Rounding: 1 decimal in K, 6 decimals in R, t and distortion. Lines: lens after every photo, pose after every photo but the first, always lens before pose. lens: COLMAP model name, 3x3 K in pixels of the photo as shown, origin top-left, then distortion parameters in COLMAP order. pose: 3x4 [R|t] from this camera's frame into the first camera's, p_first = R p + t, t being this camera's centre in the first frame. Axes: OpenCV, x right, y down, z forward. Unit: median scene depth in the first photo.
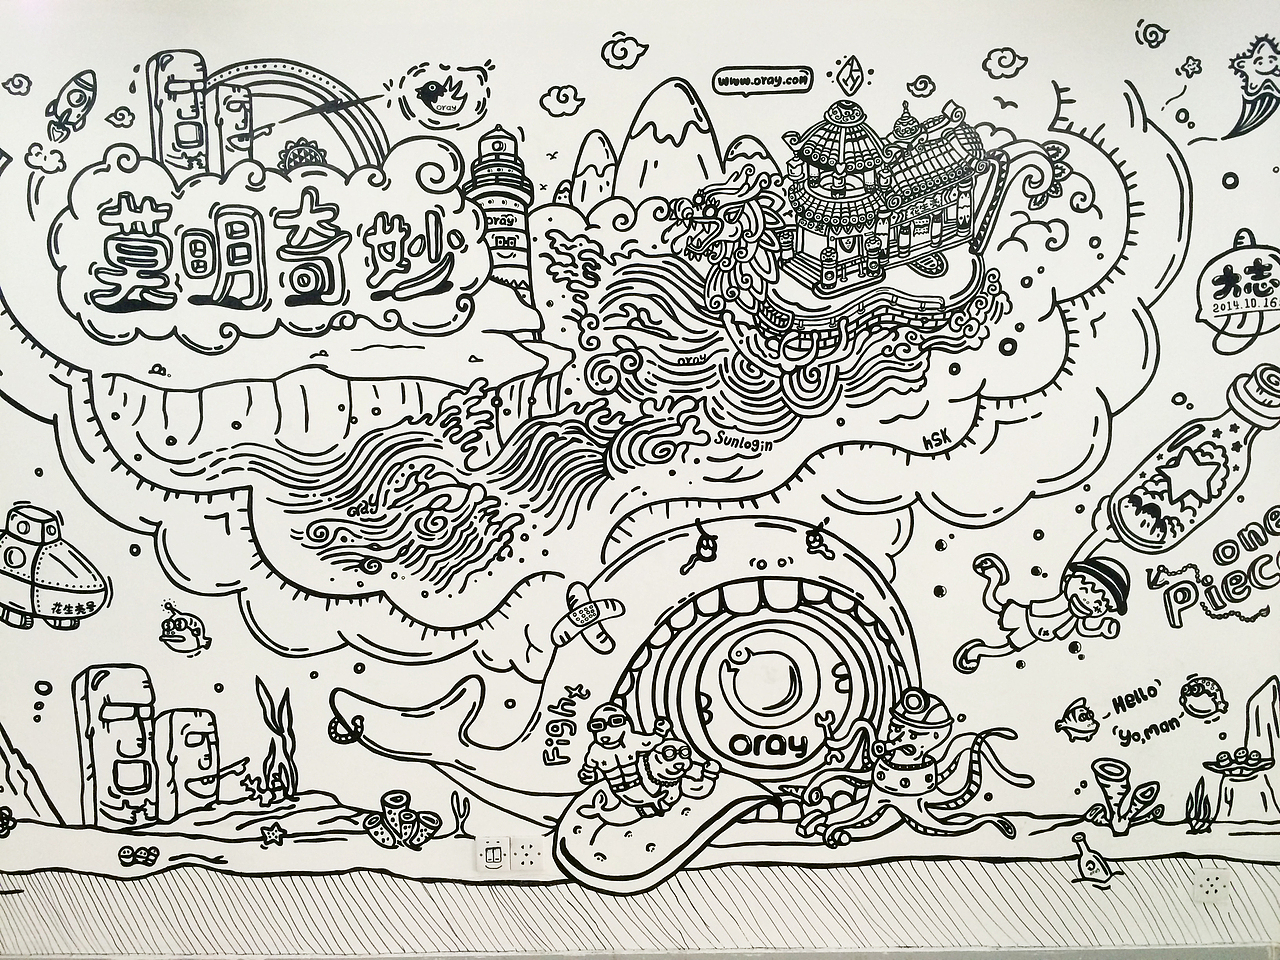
lens RADIAL K [[1125.4, 0, 645.5], [0, 1125.4, 482.1], [0, 0, 1]] dist [0.069675, -0.123250]
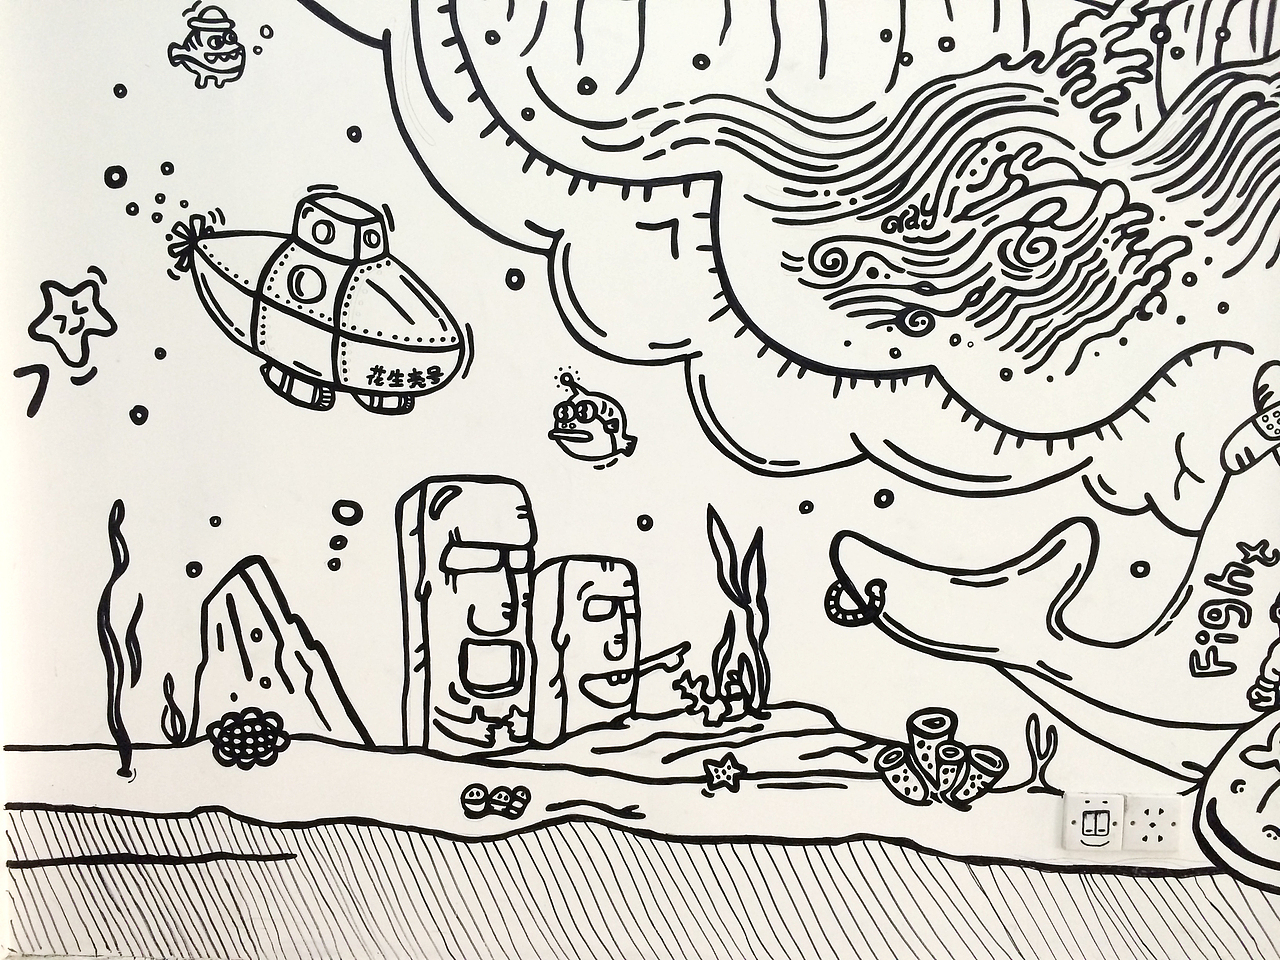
lens RADIAL K [[1125.4, 0, 638.0], [0, 1125.4, 479.7], [0, 0, 1]] dist [0.069675, -0.123250]
pose [[0.999423, 0.033957, -0.000339, -0.380359], [-0.033924, 0.998791, 0.035576, 0.138535], [0.001546, -0.035544, 0.999367, 0.417935]]
